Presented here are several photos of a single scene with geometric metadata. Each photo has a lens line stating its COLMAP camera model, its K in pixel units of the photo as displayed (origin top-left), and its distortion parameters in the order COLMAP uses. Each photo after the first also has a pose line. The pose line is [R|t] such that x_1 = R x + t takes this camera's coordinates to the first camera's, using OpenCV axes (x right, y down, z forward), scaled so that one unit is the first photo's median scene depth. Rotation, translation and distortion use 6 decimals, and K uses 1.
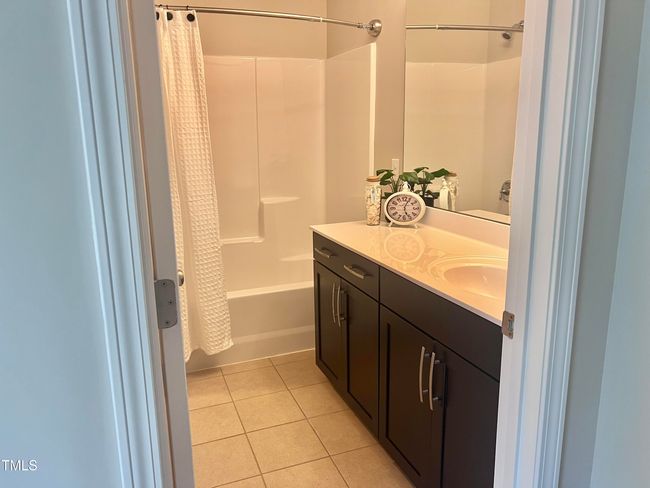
lens RADIAL K [[489.2, 0, 325.8], [0, 489.2, 244.2], [0, 0, 1]] dist [0.045393, -0.054973]
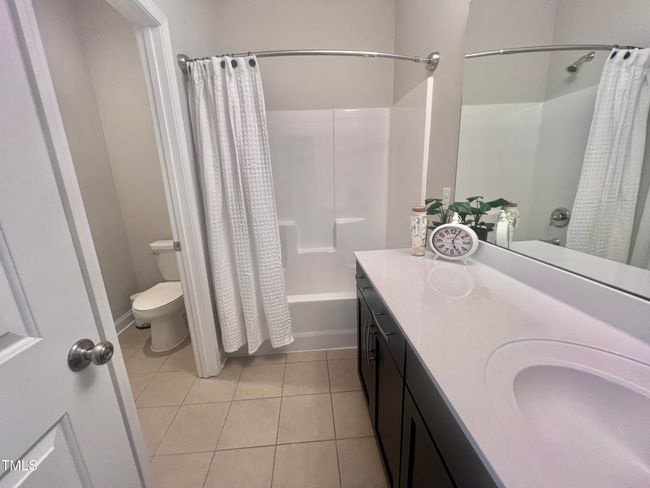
lens RADIAL K [[263.0, 0, 321.8], [0, 263.0, 244.6], [0, 0, 1]] dist [-0.003472, 0.000379]
pose [[0.952272, 0.055029, -0.300248, 0.070892], [-0.044651, 0.998148, 0.041326, -0.073906], [0.301966, -0.025947, 0.952966, 0.432391]]
